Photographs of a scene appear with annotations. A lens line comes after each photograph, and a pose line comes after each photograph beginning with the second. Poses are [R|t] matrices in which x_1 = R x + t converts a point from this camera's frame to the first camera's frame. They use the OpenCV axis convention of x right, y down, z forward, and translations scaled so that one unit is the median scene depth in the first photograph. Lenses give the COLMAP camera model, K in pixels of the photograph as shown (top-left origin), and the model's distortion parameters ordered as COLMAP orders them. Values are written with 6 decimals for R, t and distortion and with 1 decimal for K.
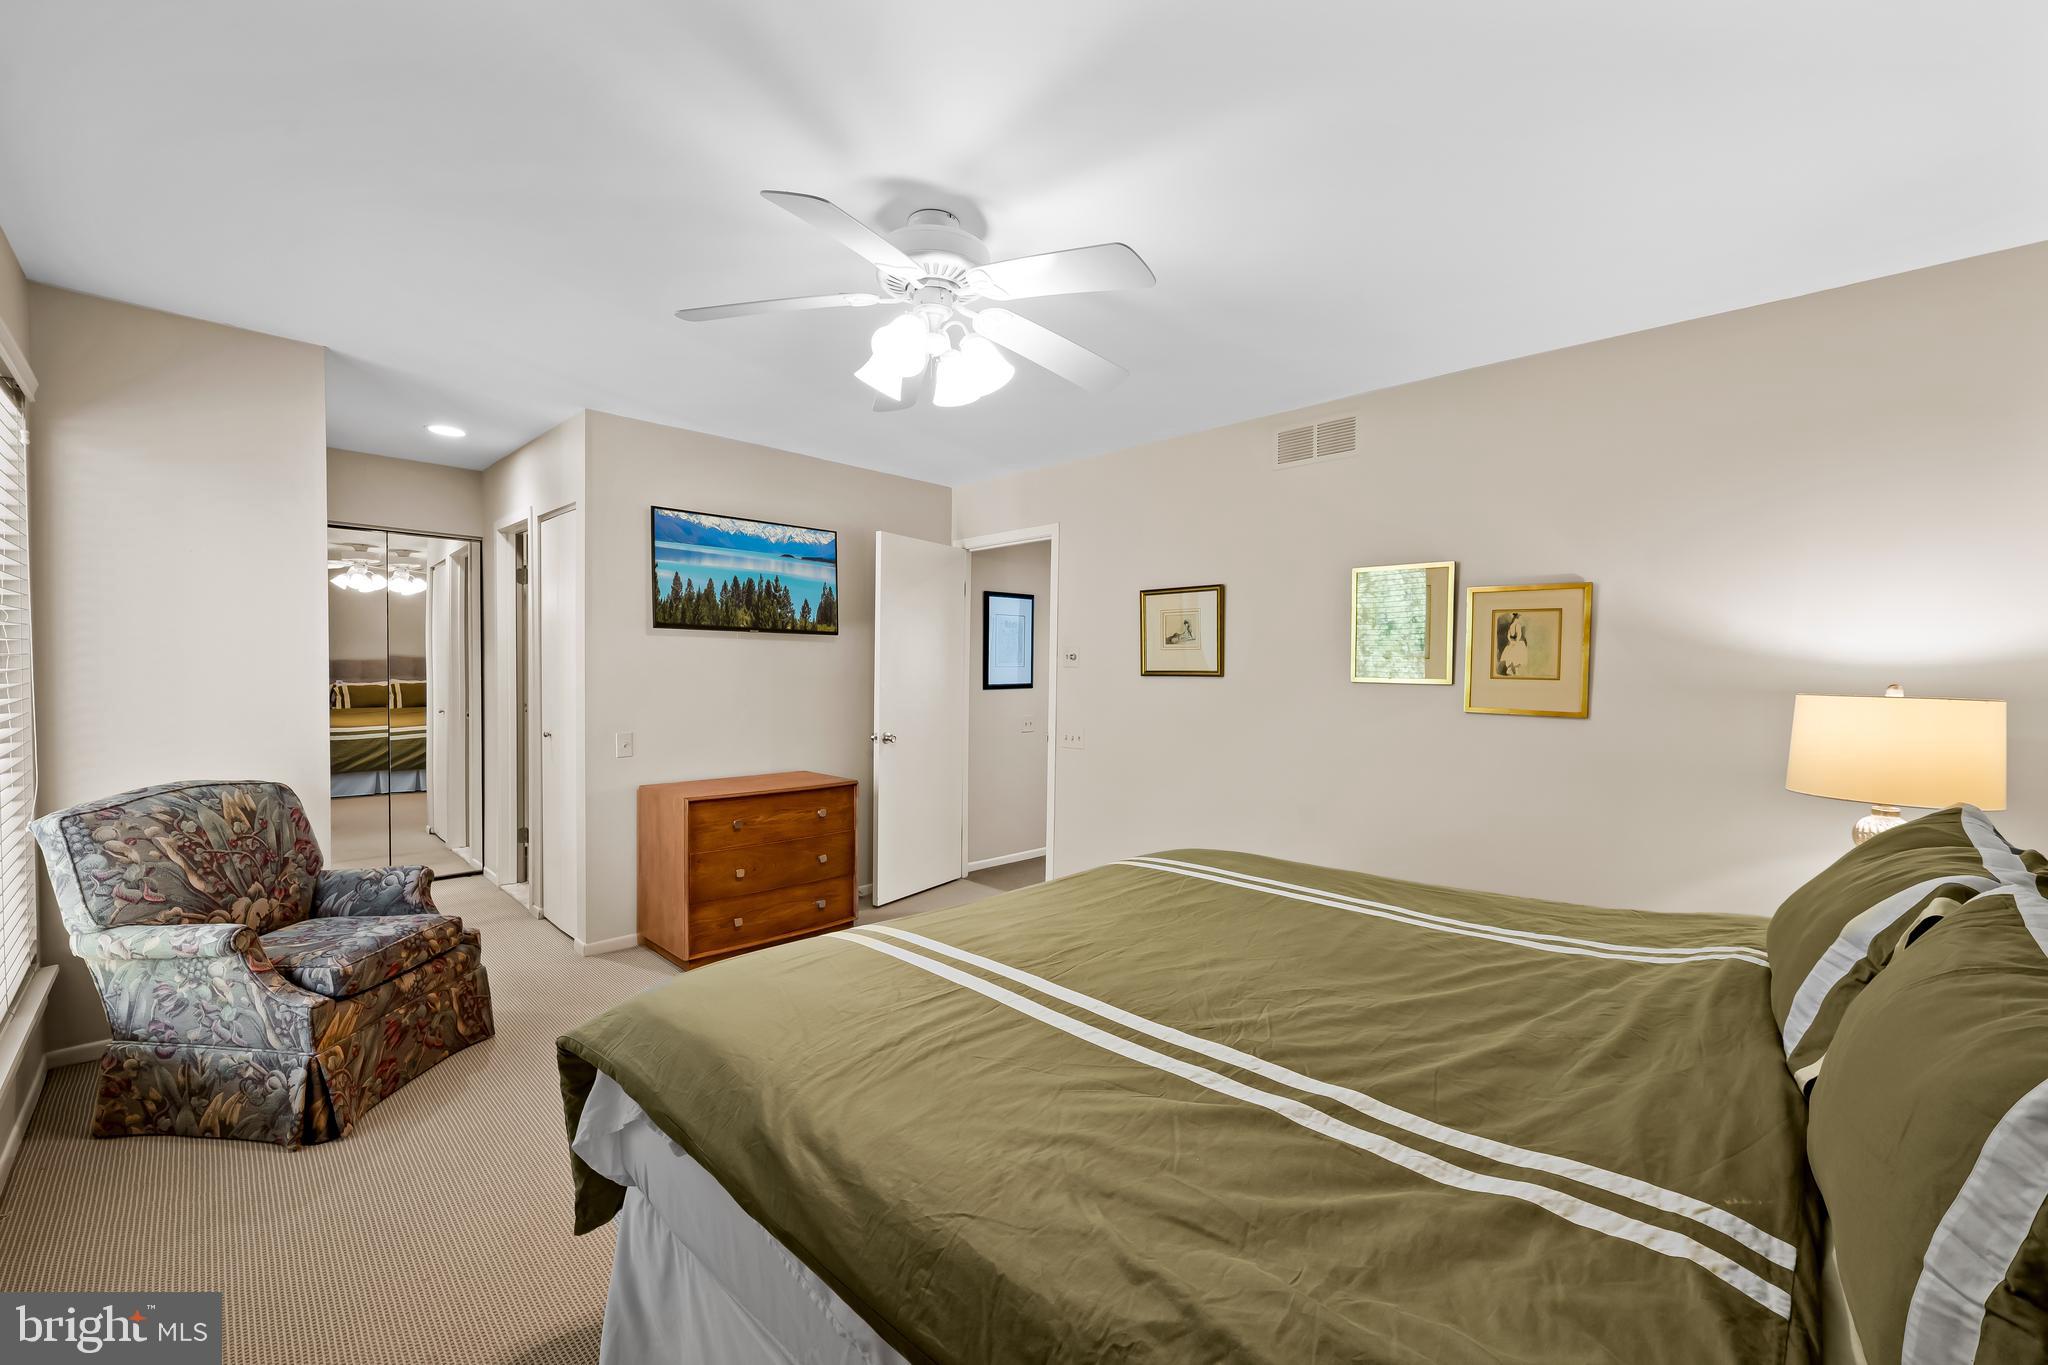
lens RADIAL K [[833.9, 0, 1029.6], [0, 833.9, 669.6], [0, 0, 1]] dist [-0.002394, -0.000112]
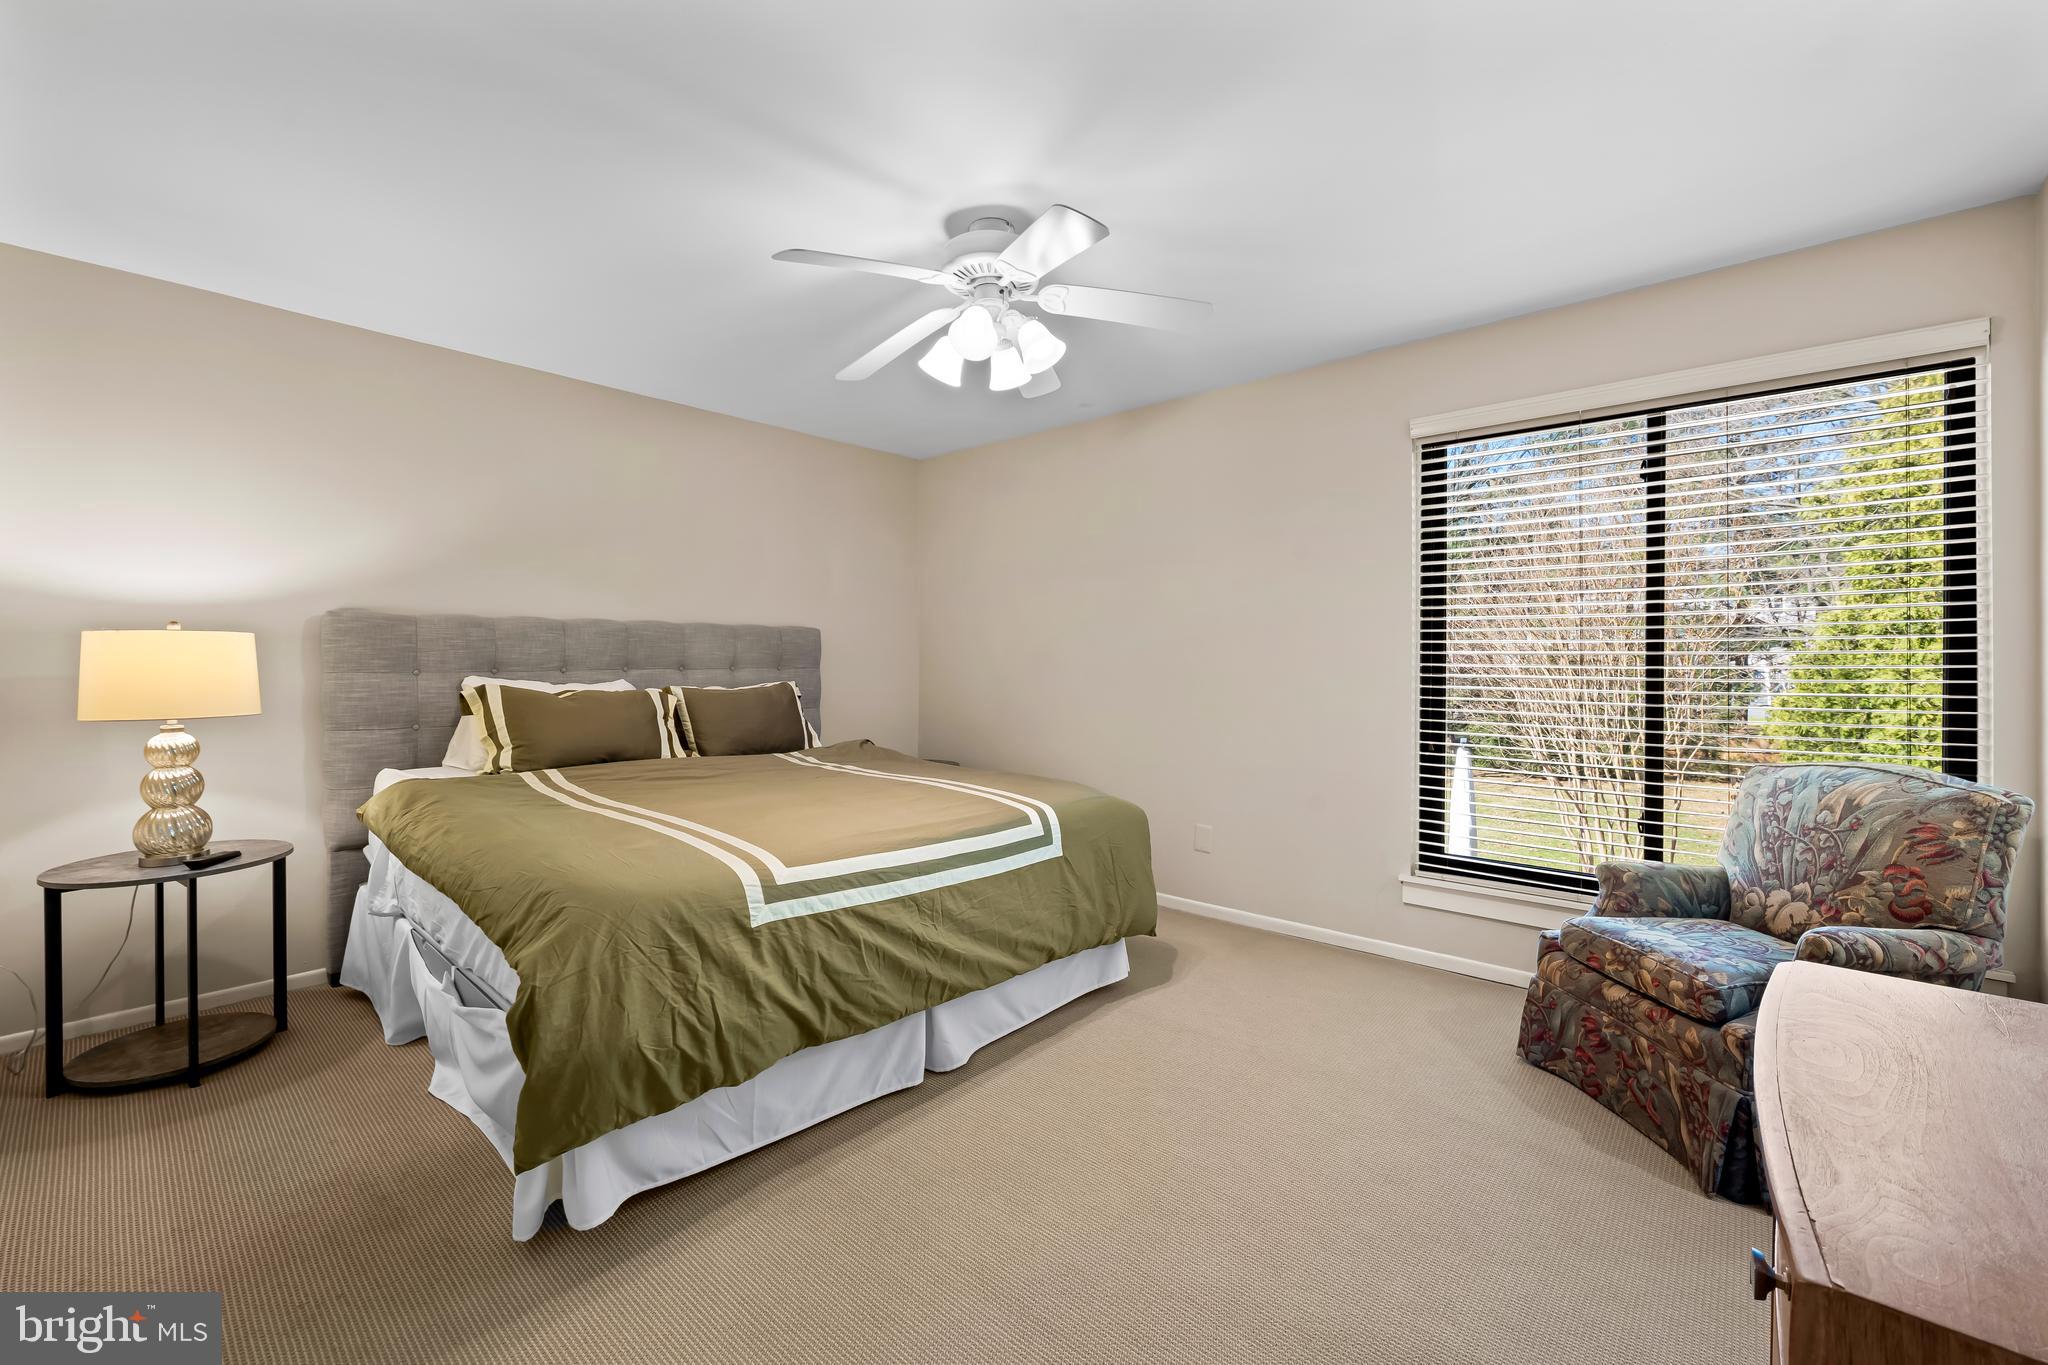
lens RADIAL K [[833.9, 0, 1029.6], [0, 833.9, 669.6], [0, 0, 1]] dist [-0.002394, -0.000112]
pose [[-0.997805, -0.014289, -0.064655, -0.094230], [-0.015338, 0.999758, 0.015767, 0.041108], [0.064414, 0.016724, -0.997783, 1.845228]]
